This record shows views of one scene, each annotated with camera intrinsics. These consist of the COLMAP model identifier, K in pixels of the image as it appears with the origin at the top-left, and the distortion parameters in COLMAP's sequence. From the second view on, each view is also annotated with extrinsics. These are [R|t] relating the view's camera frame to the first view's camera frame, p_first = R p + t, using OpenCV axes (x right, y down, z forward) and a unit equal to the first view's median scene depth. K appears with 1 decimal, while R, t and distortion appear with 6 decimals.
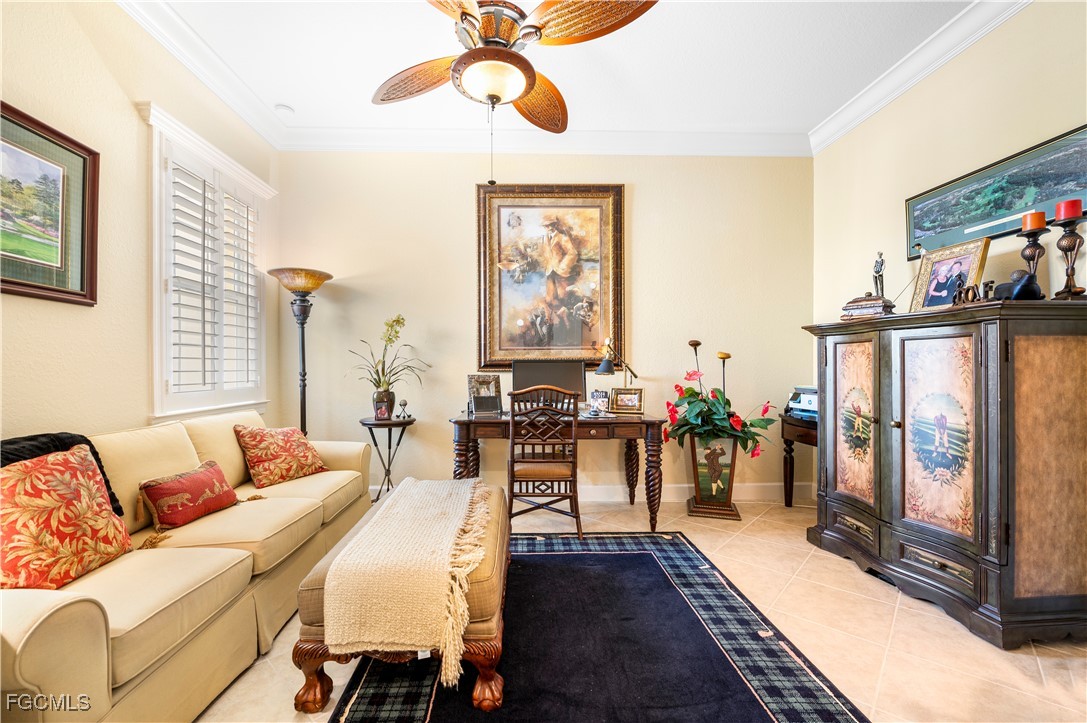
lens RADIAL K [[443.6, 0, 540.4], [0, 443.6, 364.6], [0, 0, 1]] dist [-0.004466, 0.000041]
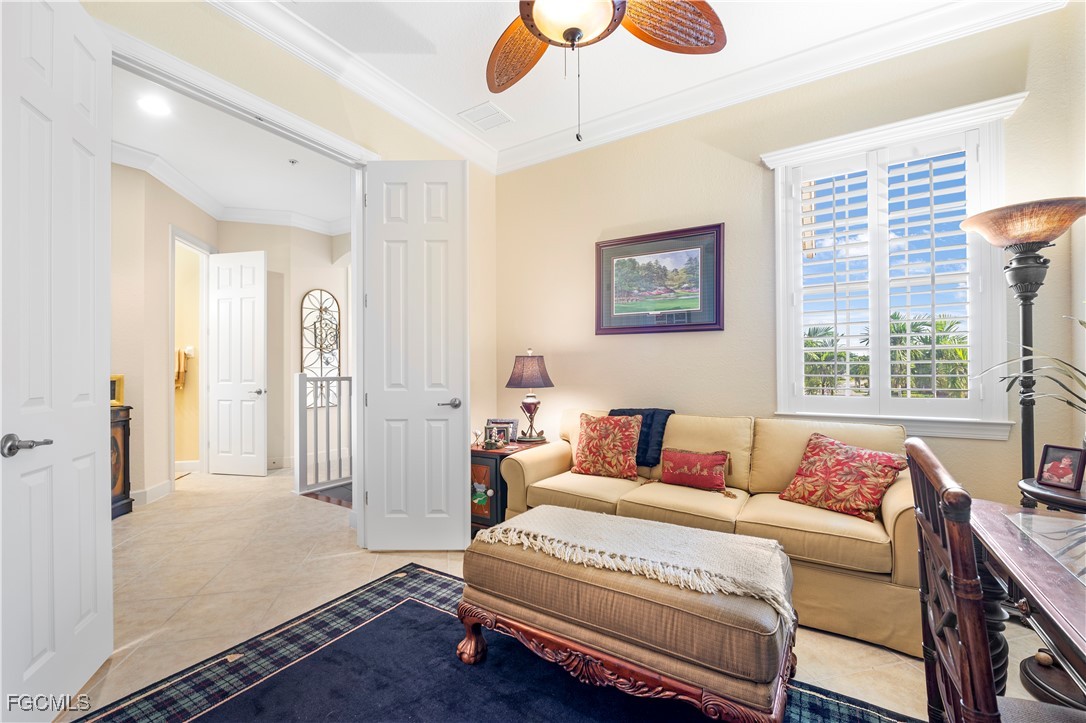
lens RADIAL K [[443.2, 0, 542.8], [0, 443.2, 368.4], [0, 0, 1]] dist [-0.004466, 0.000041]
pose [[-0.576345, -0.000823, -0.817206, 0.557096], [0.009630, 0.999923, -0.007799, 0.001395], [0.817150, -0.012365, -0.576293, 1.432410]]
